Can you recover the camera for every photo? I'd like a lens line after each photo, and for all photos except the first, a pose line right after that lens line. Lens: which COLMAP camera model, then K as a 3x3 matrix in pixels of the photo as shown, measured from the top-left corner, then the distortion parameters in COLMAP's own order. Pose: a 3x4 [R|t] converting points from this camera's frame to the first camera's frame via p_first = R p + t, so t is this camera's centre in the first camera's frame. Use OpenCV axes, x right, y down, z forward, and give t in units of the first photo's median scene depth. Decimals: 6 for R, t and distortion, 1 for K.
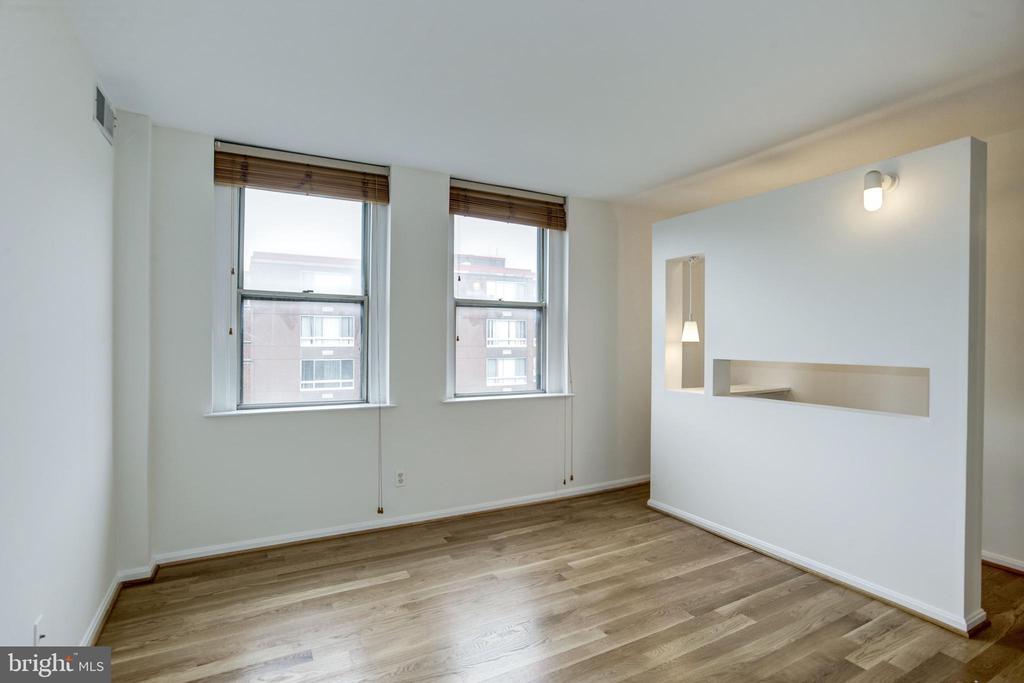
lens RADIAL K [[502.8, 0, 503.0], [0, 502.8, 340.4], [0, 0, 1]] dist [-0.048088, 0.022894]
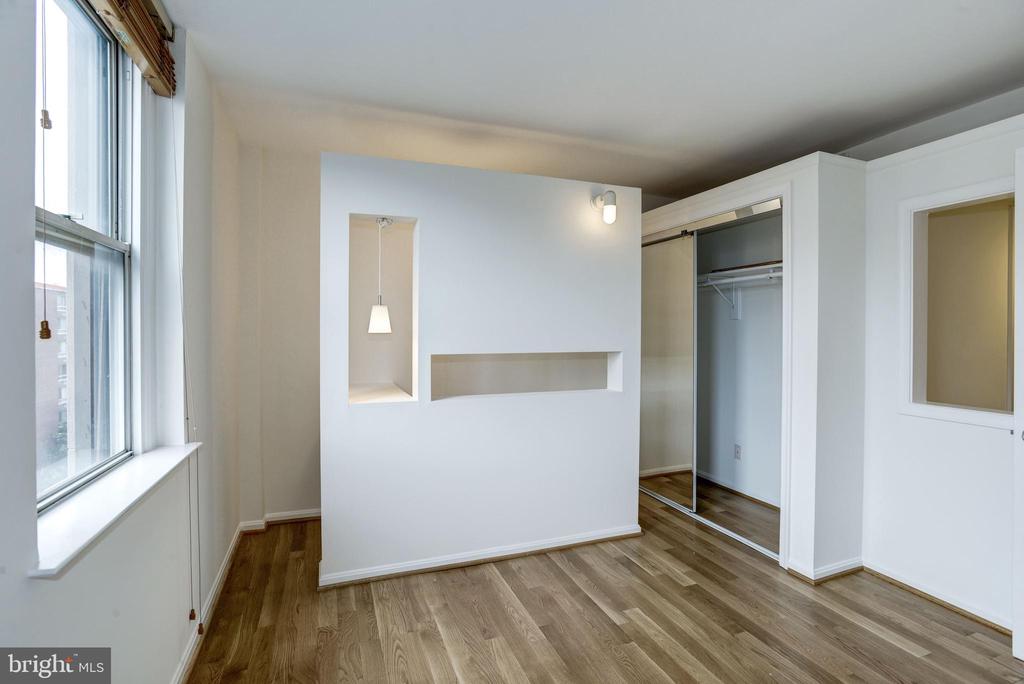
lens RADIAL K [[502.8, 0, 503.0], [0, 502.8, 340.9], [0, 0, 1]] dist [-0.048088, 0.022894]
pose [[0.132773, -0.017068, 0.990999, -0.386951], [0.009734, 0.999826, 0.015916, 0.004182], [-0.991099, 0.007533, 0.132916, 0.843723]]
